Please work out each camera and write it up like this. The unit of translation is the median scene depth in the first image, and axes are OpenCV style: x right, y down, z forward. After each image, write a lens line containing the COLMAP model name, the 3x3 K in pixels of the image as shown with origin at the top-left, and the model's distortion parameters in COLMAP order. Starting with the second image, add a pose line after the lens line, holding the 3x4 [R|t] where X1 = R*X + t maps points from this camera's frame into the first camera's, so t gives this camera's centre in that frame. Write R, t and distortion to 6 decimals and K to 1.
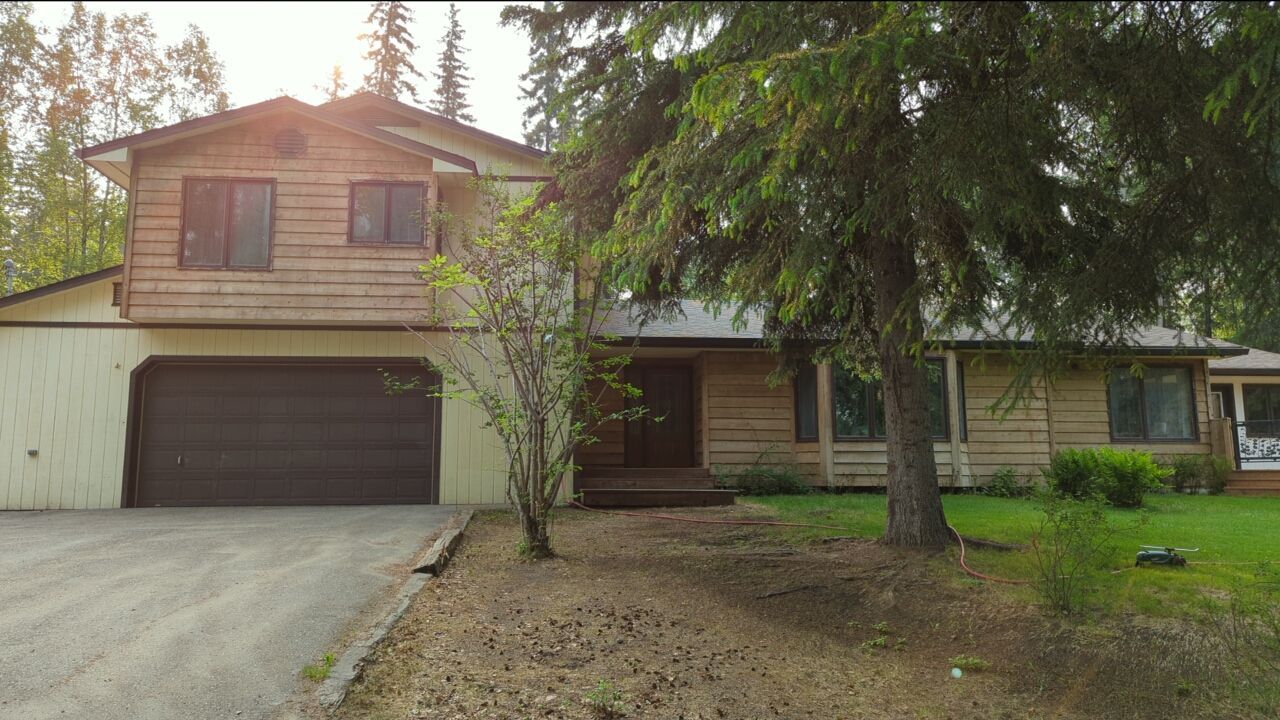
lens RADIAL K [[910.4, 0, 643.8], [0, 910.4, 363.8], [0, 0, 1]] dist [0.051682, -0.065526]
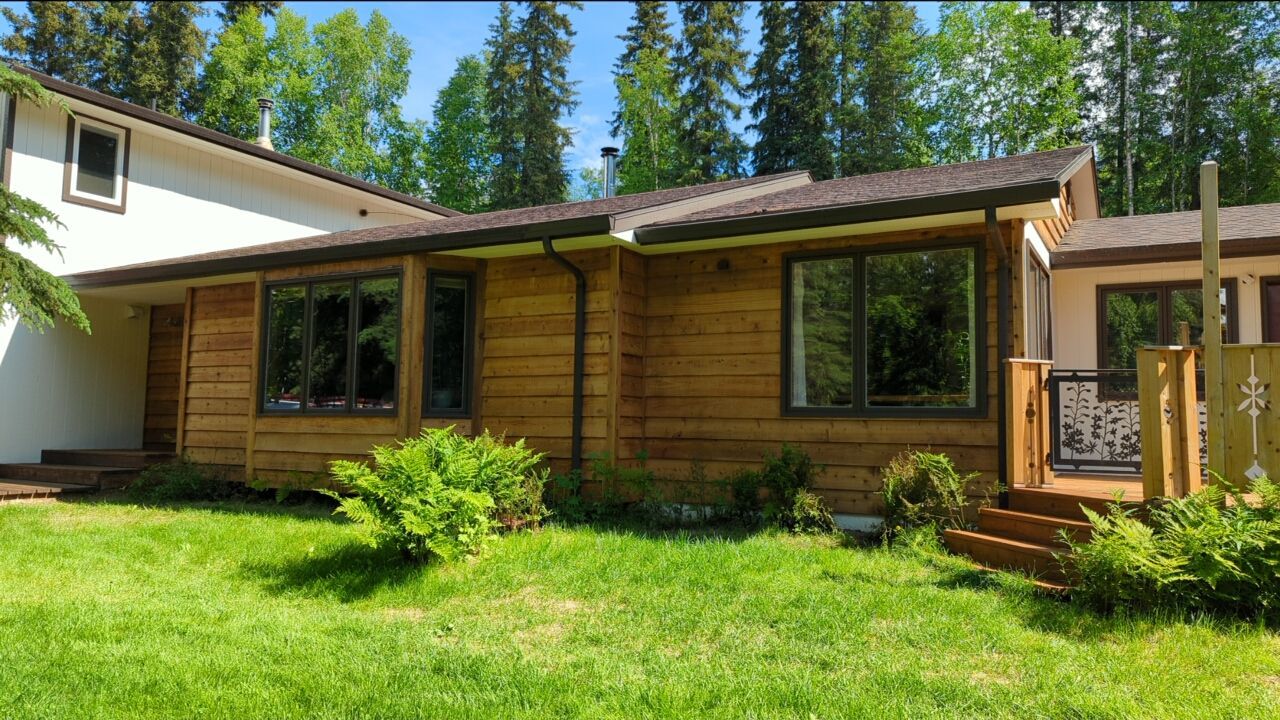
lens RADIAL K [[910.4, 0, 643.8], [0, 910.4, 363.8], [0, 0, 1]] dist [0.051682, -0.065526]
pose [[0.825331, -0.023413, -0.564164, 0.872113], [0.053668, 0.997869, 0.037100, 0.043027], [0.562093, -0.060898, 0.824829, 0.685112]]
